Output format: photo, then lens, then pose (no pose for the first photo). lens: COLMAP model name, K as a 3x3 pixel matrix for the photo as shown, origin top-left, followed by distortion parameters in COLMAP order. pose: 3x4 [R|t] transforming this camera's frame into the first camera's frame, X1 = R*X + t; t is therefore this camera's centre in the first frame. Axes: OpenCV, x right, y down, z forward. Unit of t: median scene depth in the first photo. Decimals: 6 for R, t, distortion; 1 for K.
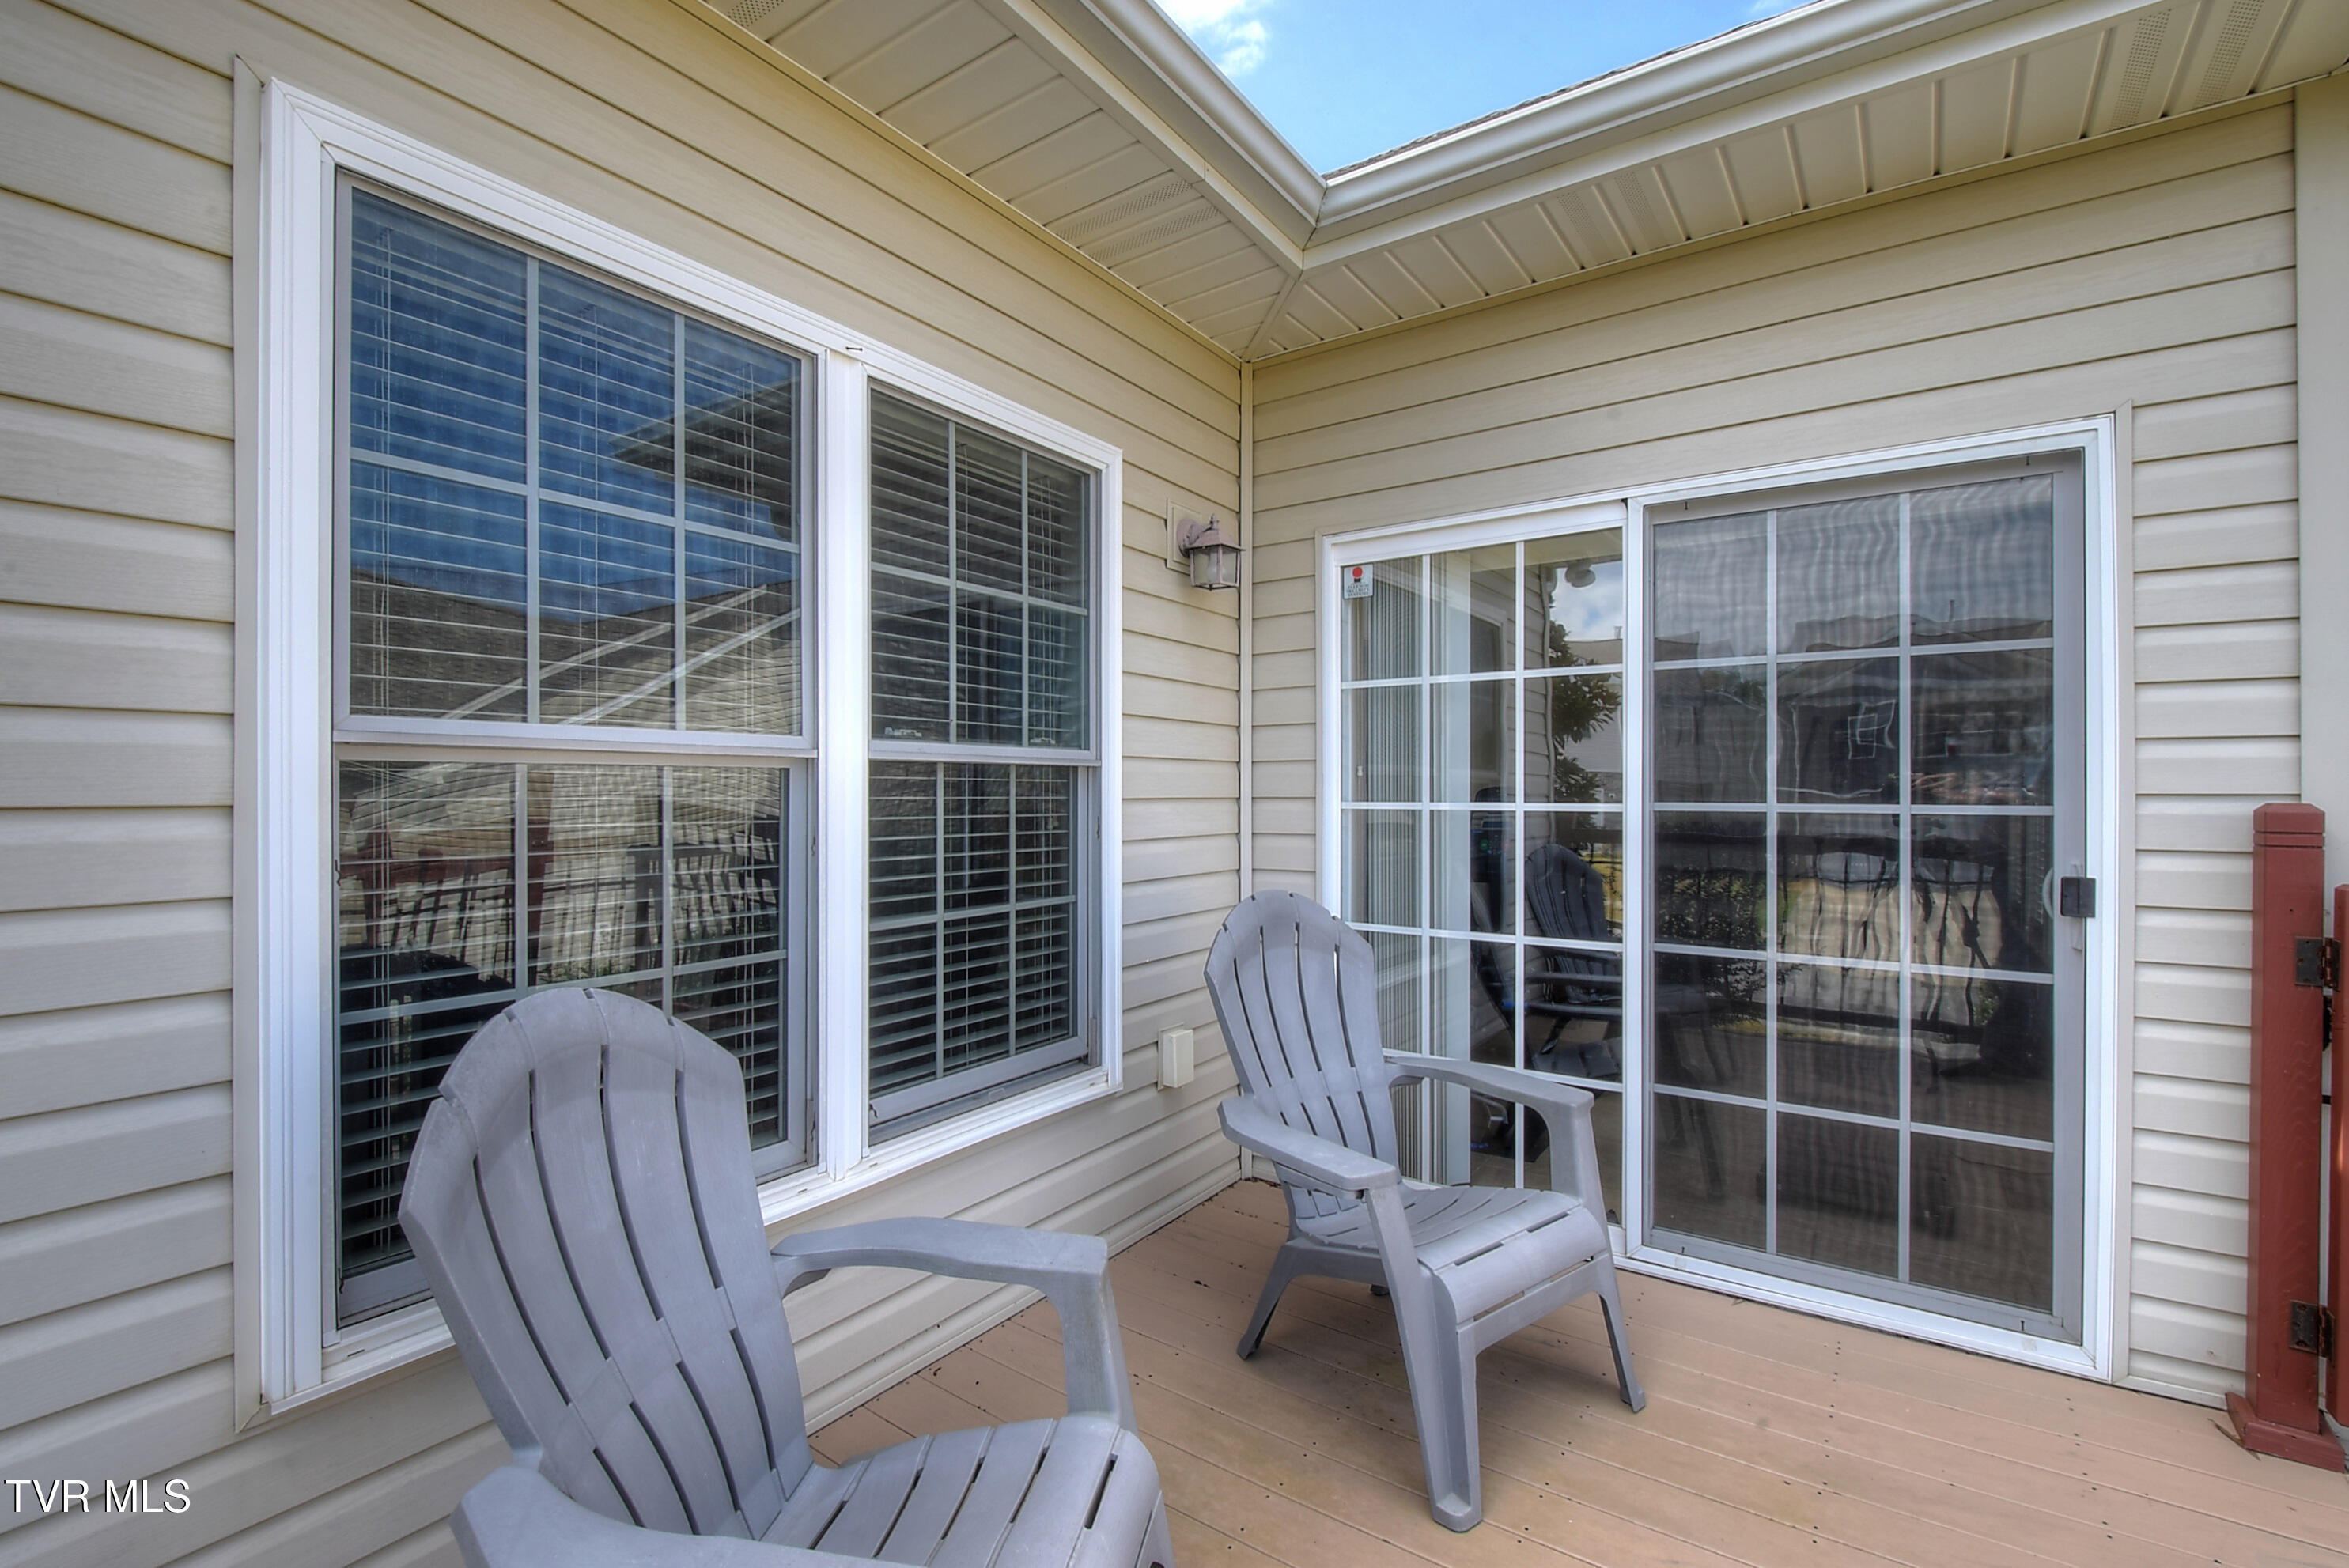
lens RADIAL K [[1030.5, 0, 1149.2], [0, 1030.5, 776.5], [0, 0, 1]] dist [-0.005173, -0.001035]
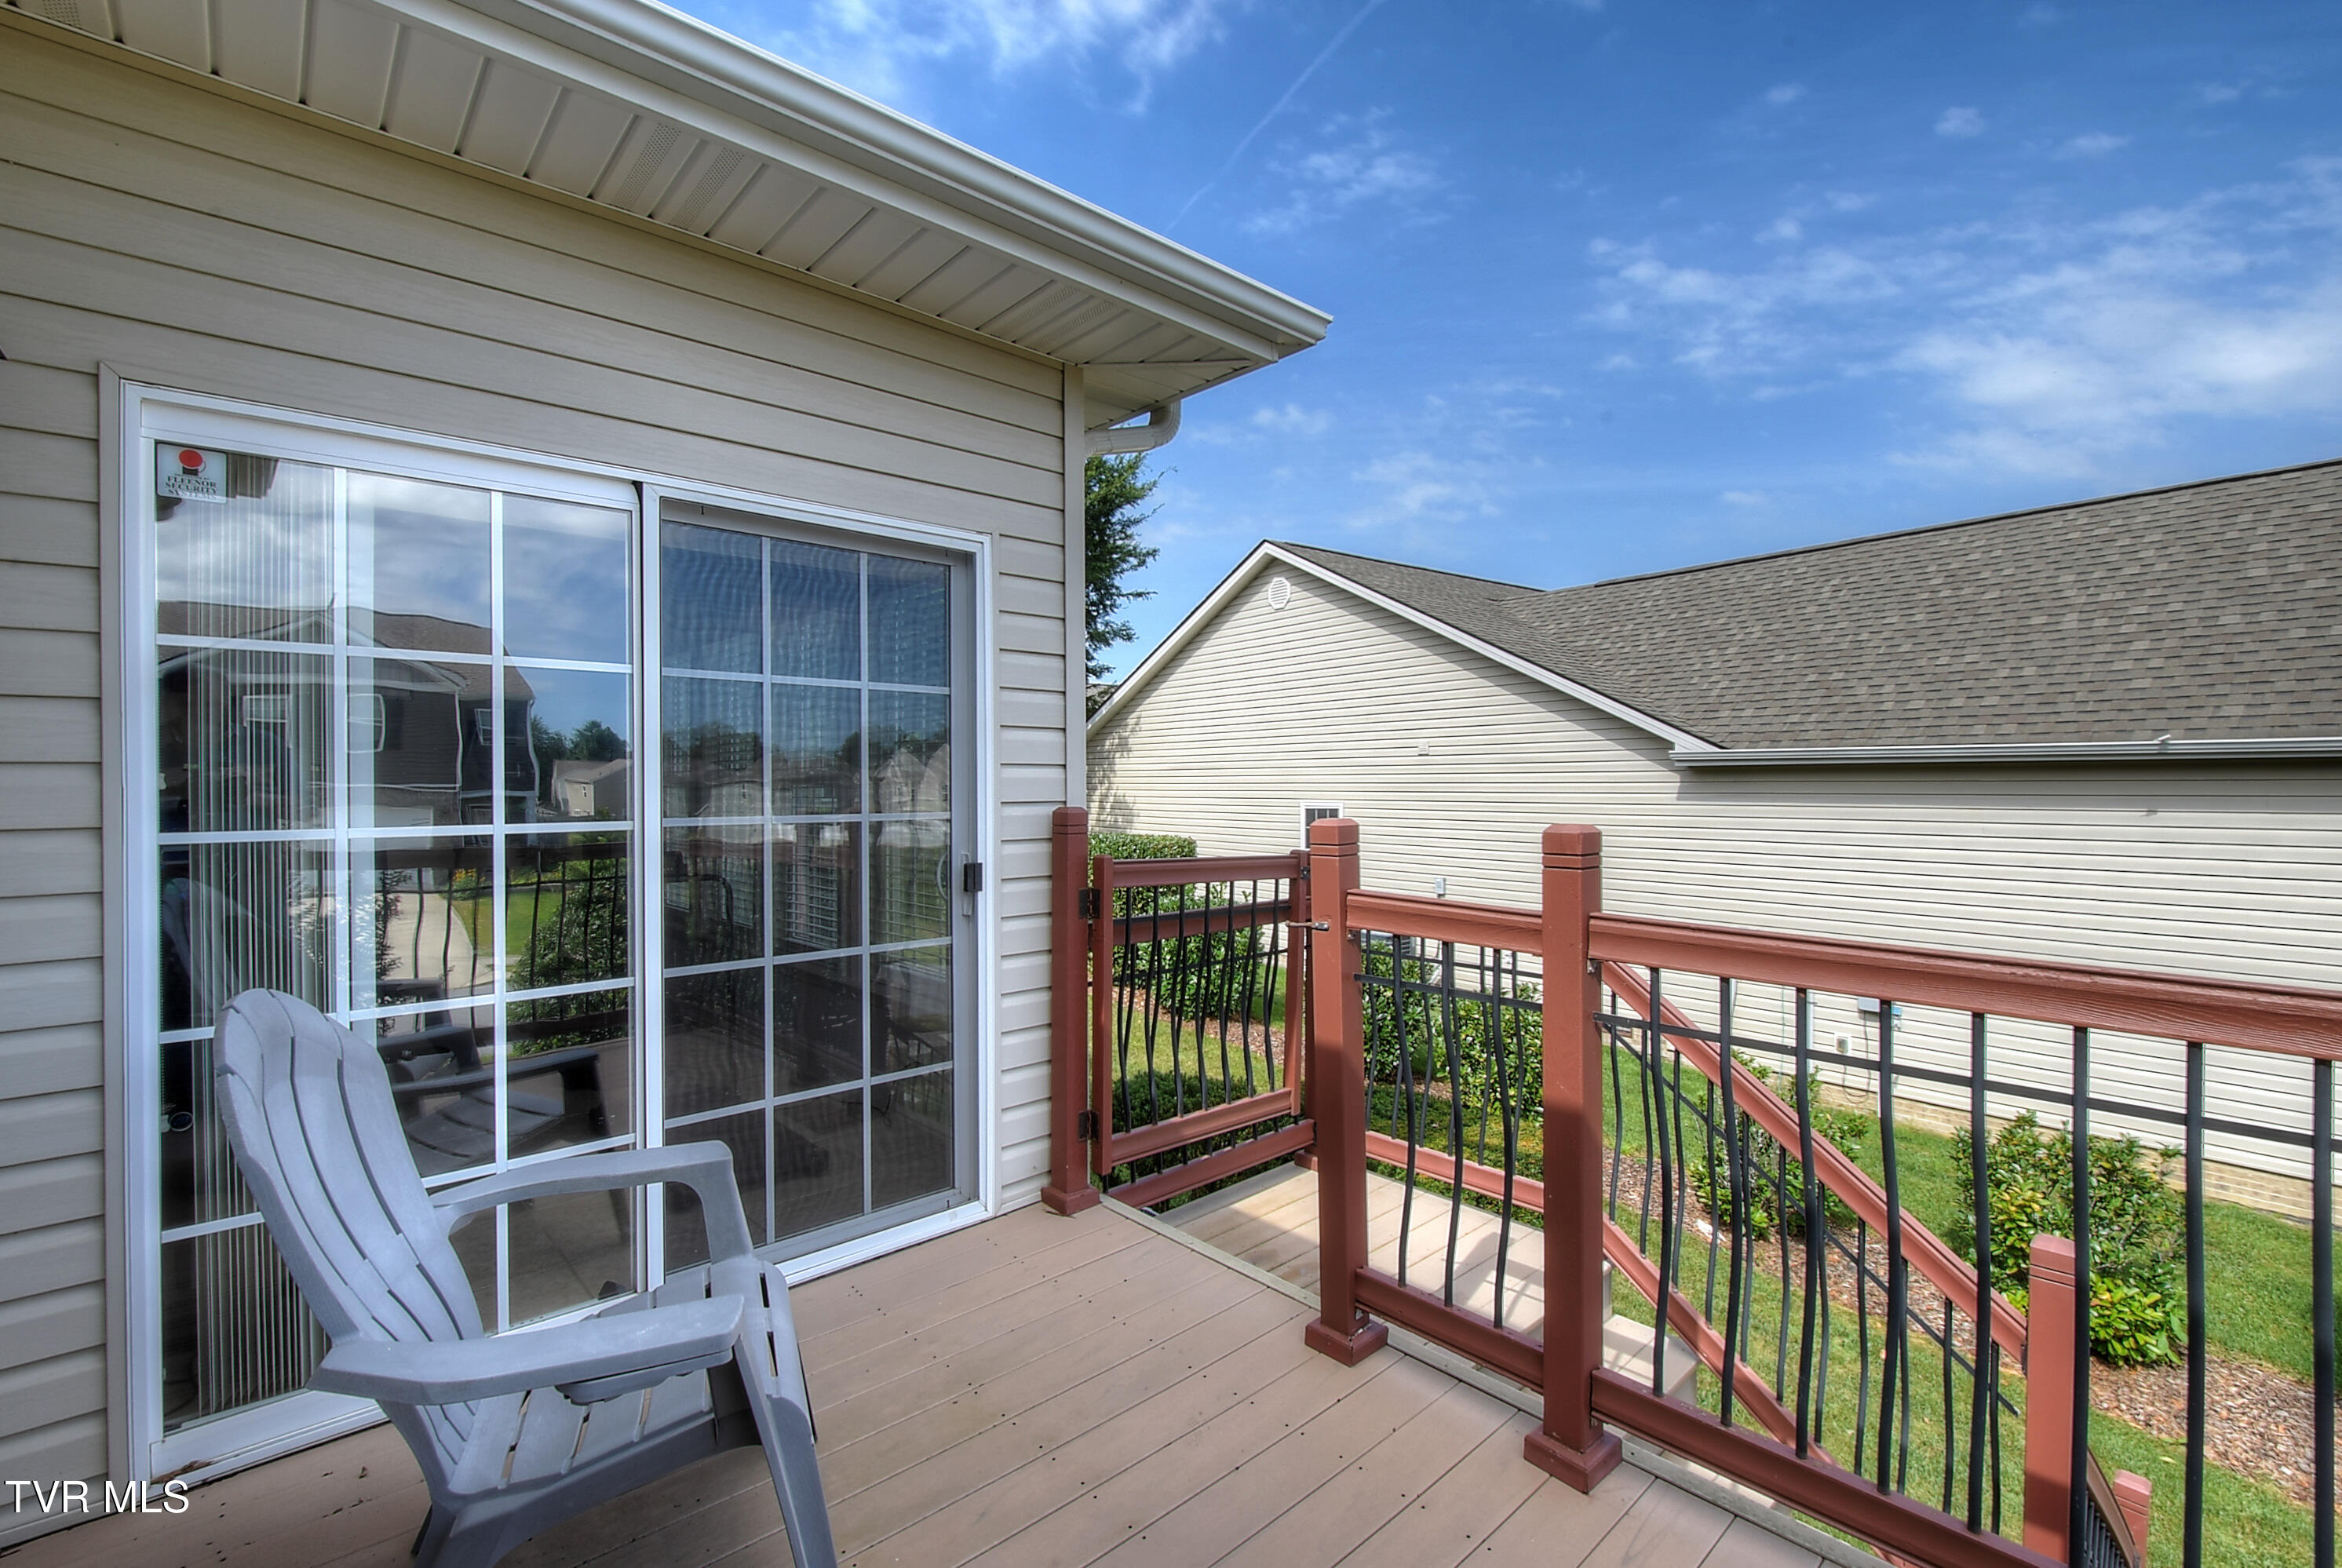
lens RADIAL K [[1020.0, 0, 1165.5], [0, 1020.0, 792.3], [0, 0, 1]] dist [-0.010359, -0.001316]
pose [[0.219588, -0.001076, 0.975592, -0.372126], [0.004354, 0.999991, 0.000123, 0.004091], [-0.975583, 0.004220, 0.219591, 0.437460]]
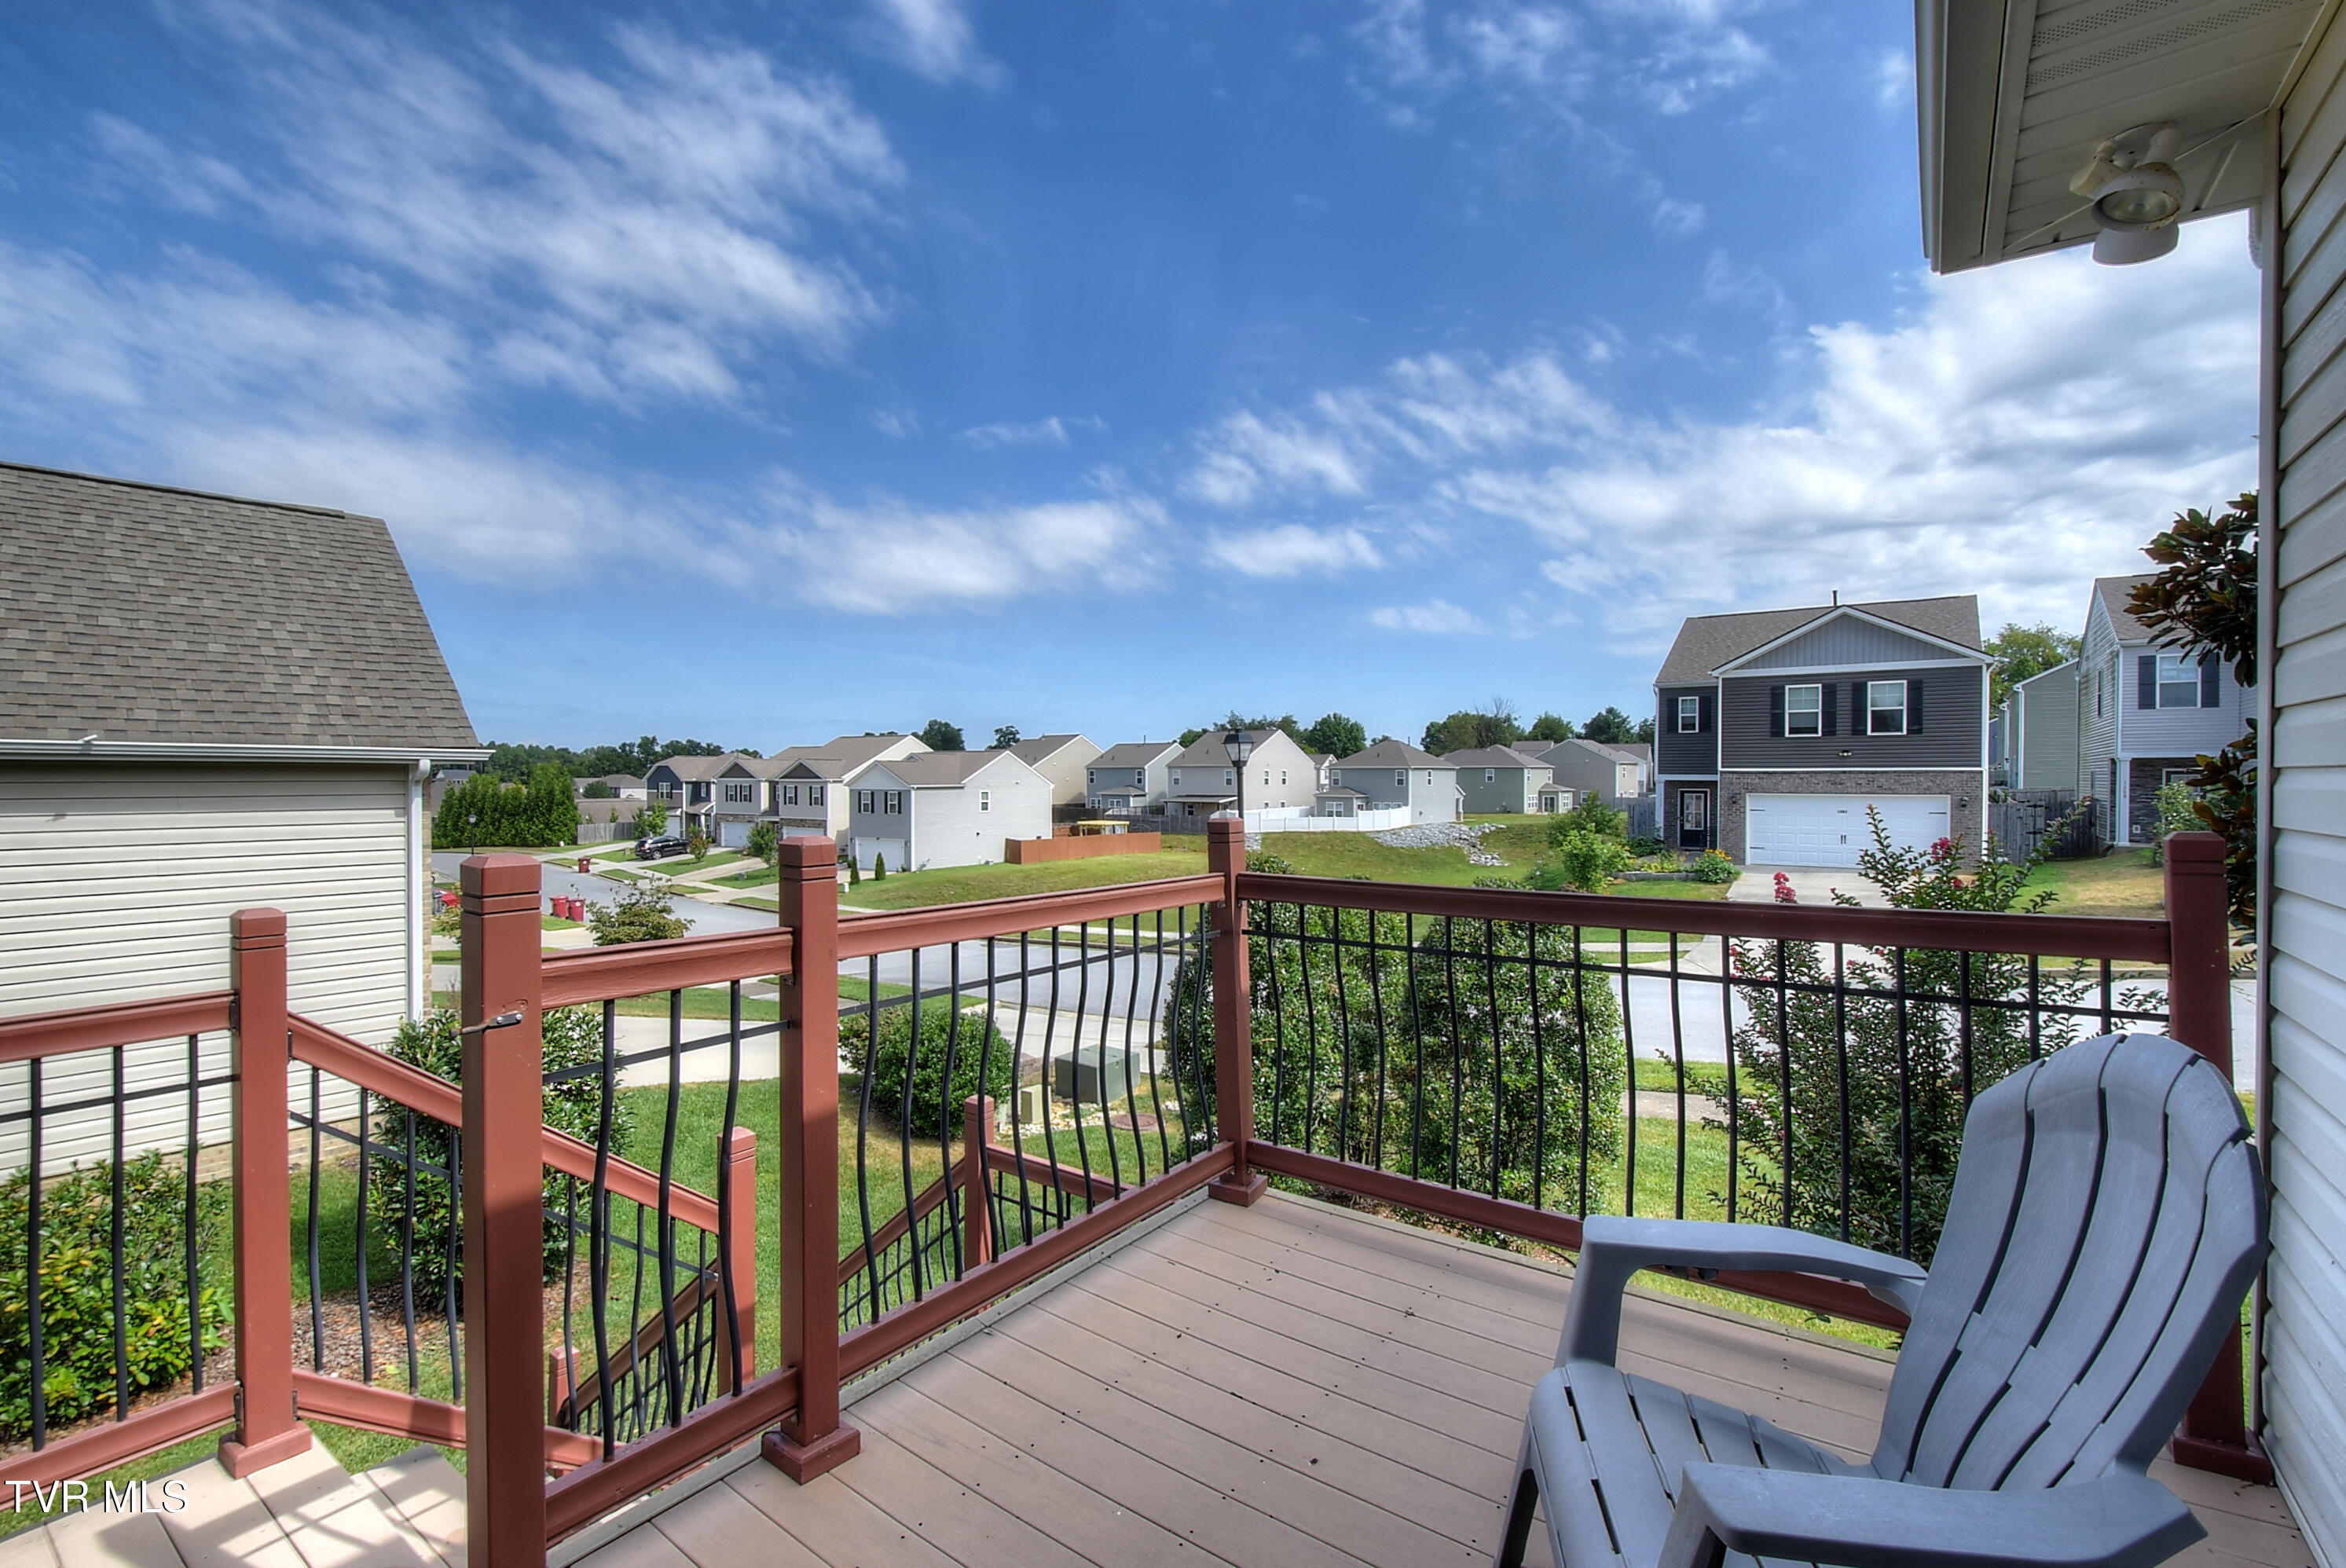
lens RADIAL K [[1021.7, 0, 1173.0], [0, 1021.7, 784.3], [0, 0, 1]] dist [-0.010359, -0.001316]
pose [[-0.999502, 0.008621, 0.030369, 1.052786], [0.008811, 0.999943, 0.006100, -0.020903], [-0.030315, 0.006365, -0.999520, 2.222401]]
